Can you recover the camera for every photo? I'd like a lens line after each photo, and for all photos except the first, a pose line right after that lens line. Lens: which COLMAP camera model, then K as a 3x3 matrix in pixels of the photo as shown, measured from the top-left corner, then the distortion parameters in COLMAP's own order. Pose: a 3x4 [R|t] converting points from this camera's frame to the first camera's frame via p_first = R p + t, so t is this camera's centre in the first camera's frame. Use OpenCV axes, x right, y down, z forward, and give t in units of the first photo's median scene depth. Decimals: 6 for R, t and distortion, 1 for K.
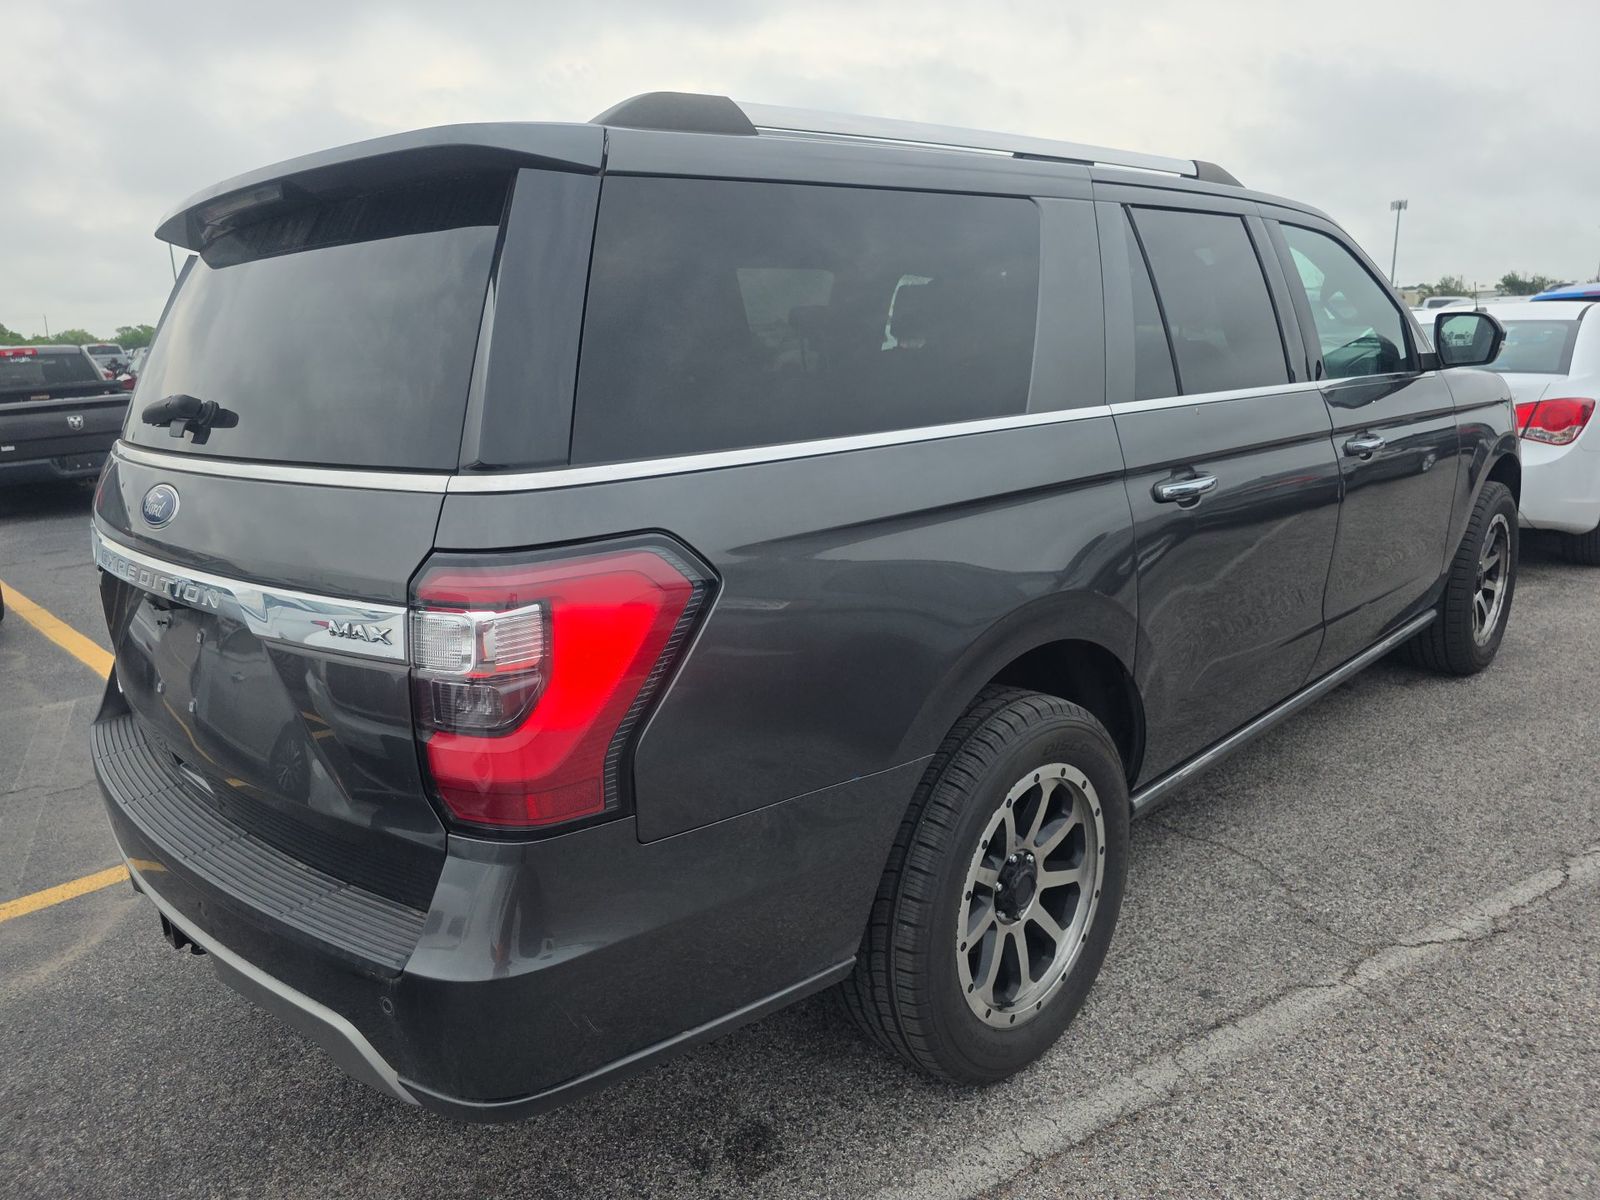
lens RADIAL K [[1088.3, 0, 800.0], [0, 1088.3, 600.0], [0, 0, 1]] dist [0.084681, -0.089938]
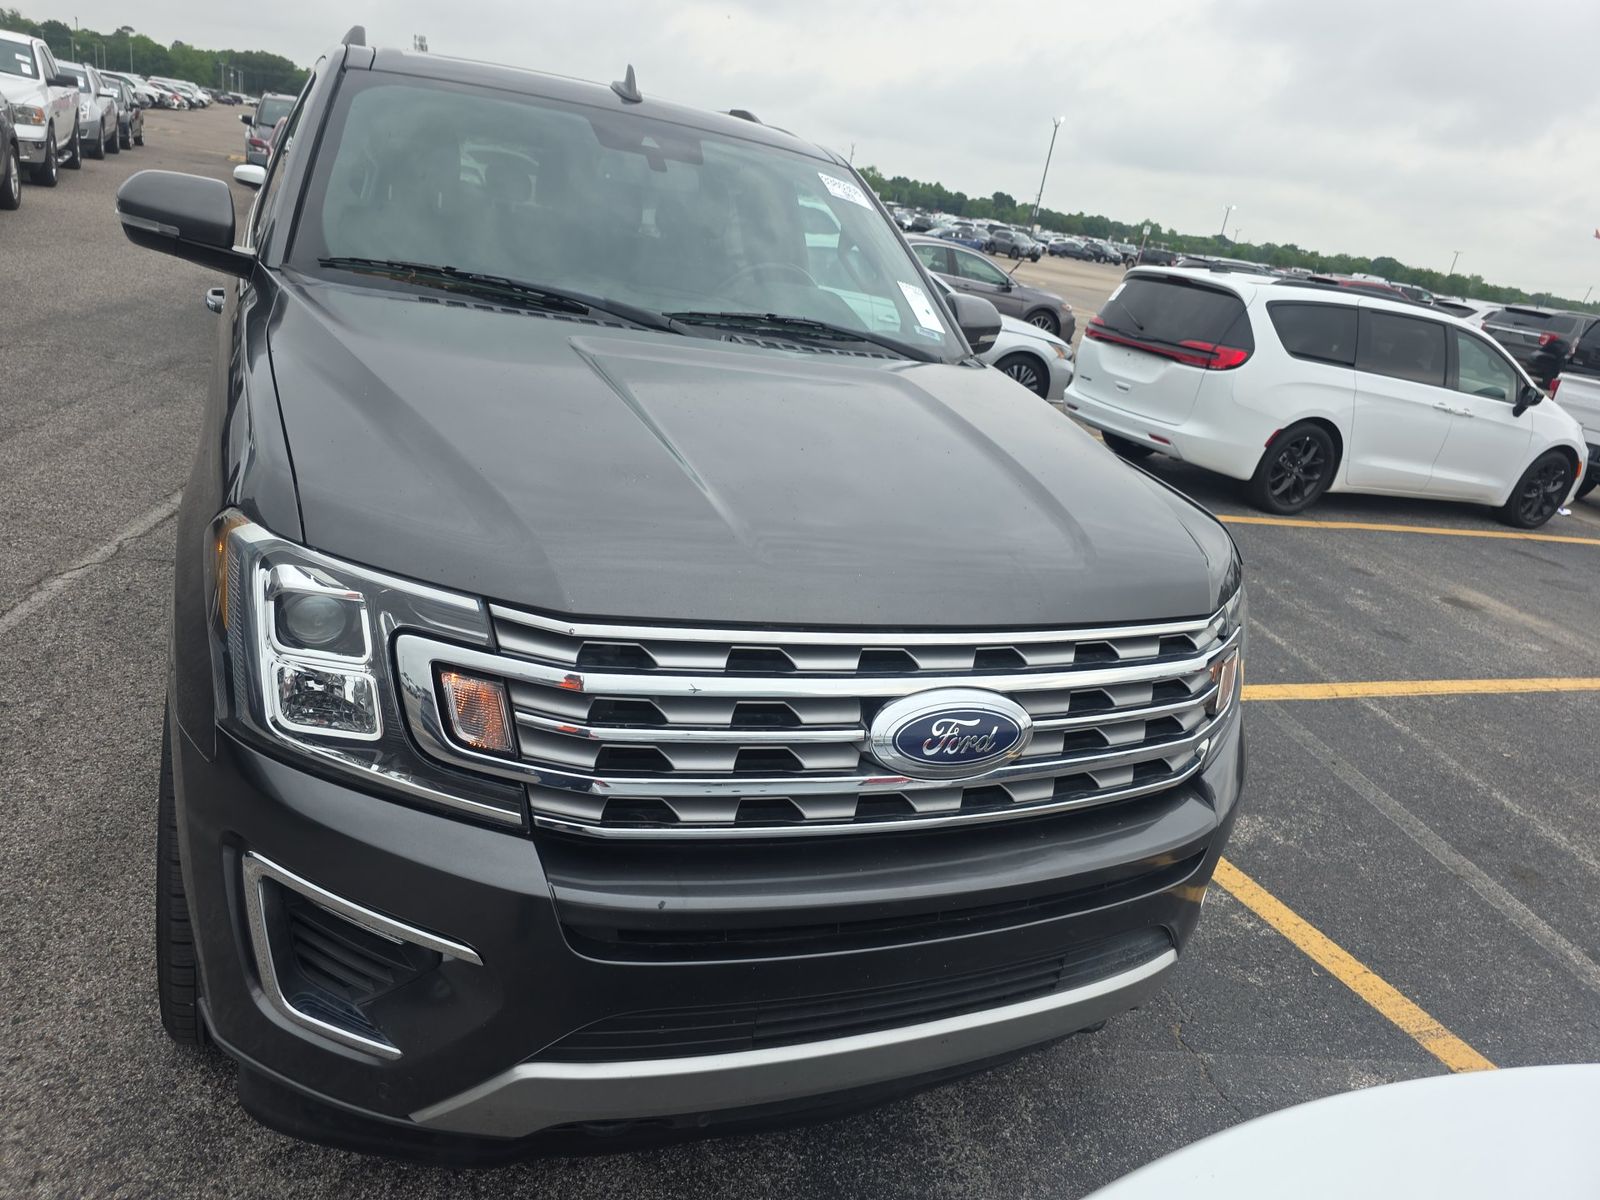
lens RADIAL K [[1096.2, 0, 800.0], [0, 1096.2, 600.0], [0, 0, 1]] dist [0.050296, -0.042311]
pose [[-0.373030, 0.298220, -0.878586, 1.372237], [-0.355299, 0.828841, 0.432187, -0.576517], [0.857095, 0.473380, -0.203225, 1.929477]]
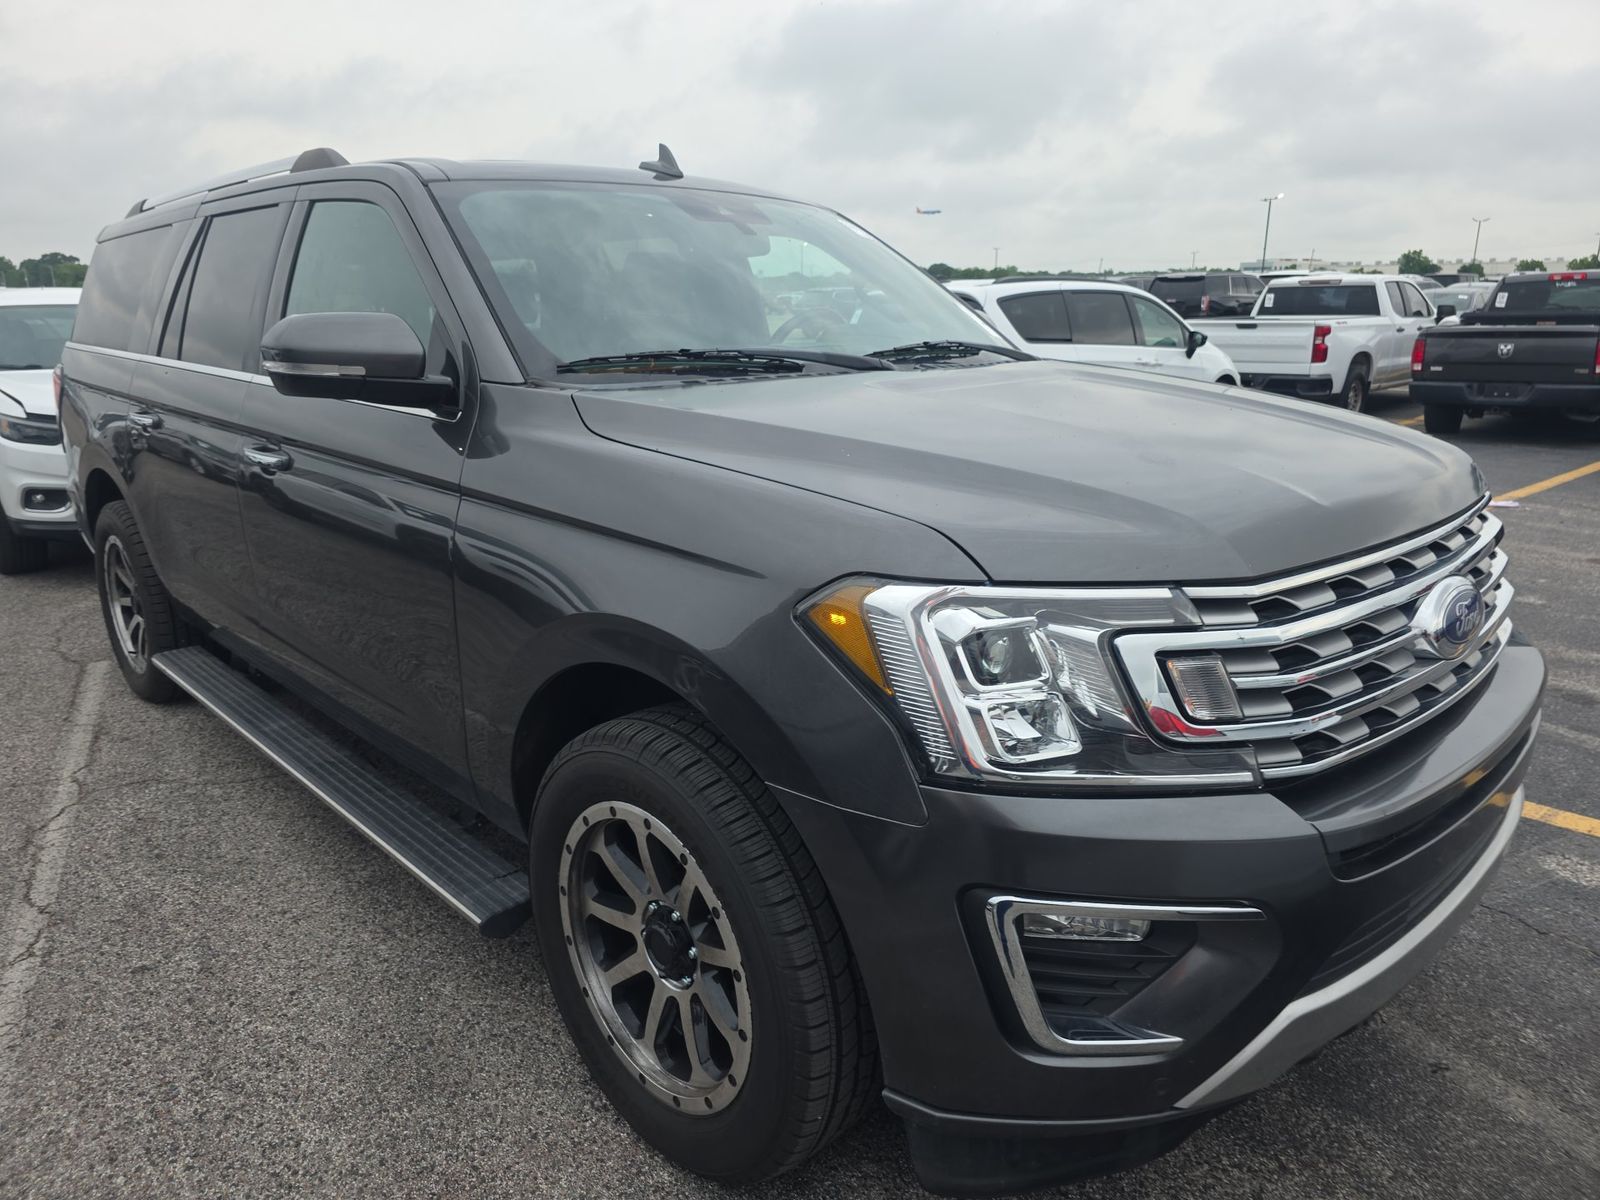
lens RADIAL K [[1088.3, 0, 800.0], [0, 1088.3, 600.0], [0, 0, 1]] dist [0.084681, -0.089938]
pose [[-0.031869, 0.302895, -0.952491, 1.492486], [-0.224031, 0.926562, 0.302146, -0.433757], [0.974061, 0.223017, 0.038330, 1.537874]]
